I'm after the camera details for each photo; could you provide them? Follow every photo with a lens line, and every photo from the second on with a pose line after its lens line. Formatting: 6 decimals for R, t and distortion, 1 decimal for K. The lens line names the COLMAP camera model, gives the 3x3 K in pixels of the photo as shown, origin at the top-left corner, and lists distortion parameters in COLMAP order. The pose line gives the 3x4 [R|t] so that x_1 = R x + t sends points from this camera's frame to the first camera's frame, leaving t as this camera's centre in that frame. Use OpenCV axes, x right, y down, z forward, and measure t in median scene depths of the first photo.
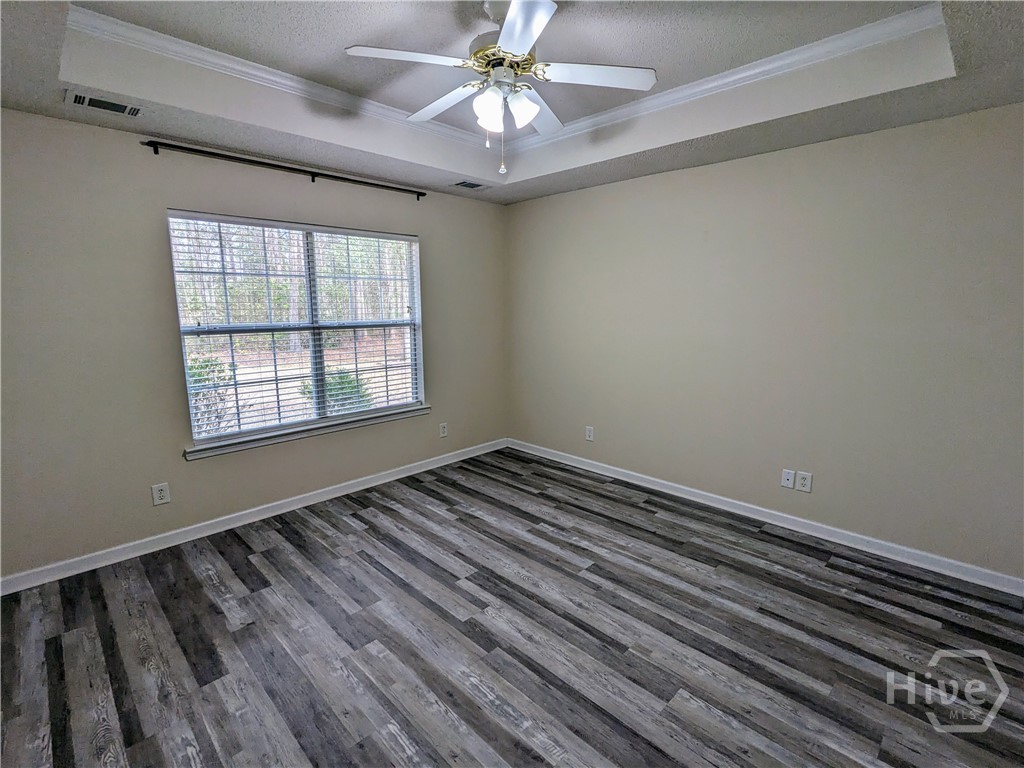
lens RADIAL K [[487.6, 0, 511.9], [0, 487.6, 383.3], [0, 0, 1]] dist [-0.003010, 0.003178]
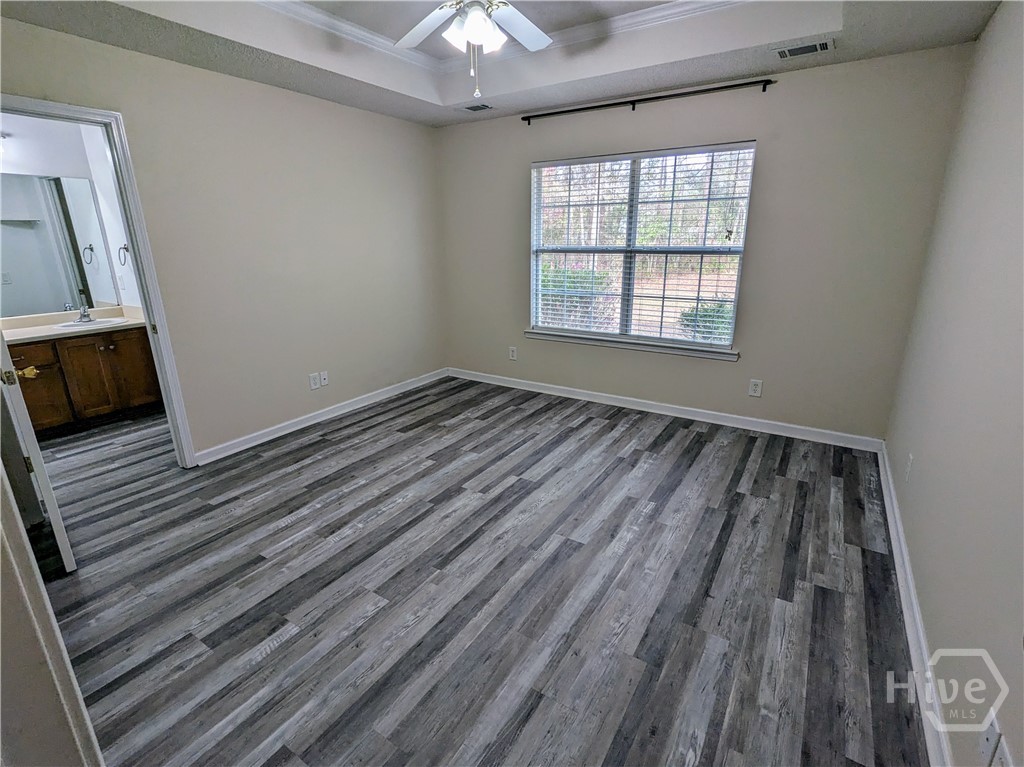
lens RADIAL K [[487.6, 0, 508.5], [0, 487.6, 385.1], [0, 0, 1]] dist [-0.003010, 0.003178]
pose [[0.210305, 0.288097, -0.934223, 0.781738], [-0.151713, 0.953635, 0.259930, -0.085462], [0.965792, 0.087069, 0.244262, 0.591174]]
